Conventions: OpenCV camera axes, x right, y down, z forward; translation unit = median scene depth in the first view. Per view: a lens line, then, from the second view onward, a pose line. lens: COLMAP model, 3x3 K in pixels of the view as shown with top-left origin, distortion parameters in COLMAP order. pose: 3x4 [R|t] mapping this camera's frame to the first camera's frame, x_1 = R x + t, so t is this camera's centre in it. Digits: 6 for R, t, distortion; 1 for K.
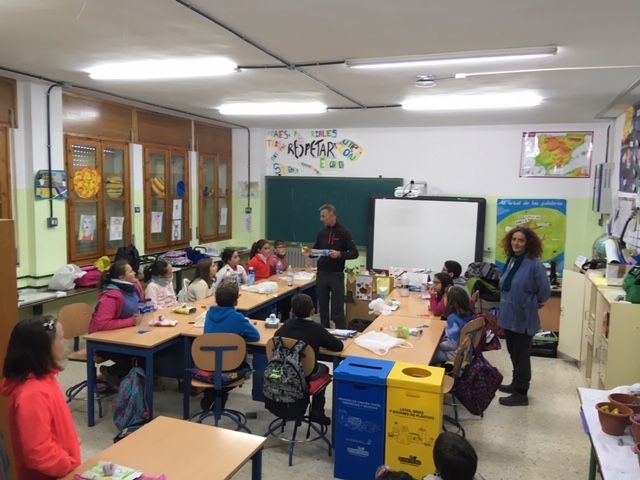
lens RADIAL K [[542.7, 0, 303.8], [0, 542.7, 235.7], [0, 0, 1]] dist [0.021691, -0.042972]
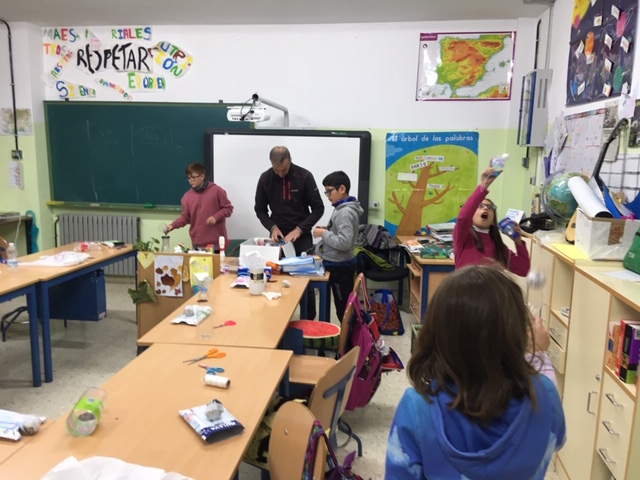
lens RADIAL K [[542.7, 0, 320.2], [0, 542.7, 240.9], [0, 0, 1]] dist [0.021691, -0.042972]
pose [[0.974262, -0.038296, 0.222140, 0.113717], [0.022388, 0.997030, 0.073694, 0.017486], [-0.224303, -0.066824, 0.972226, 0.333791]]
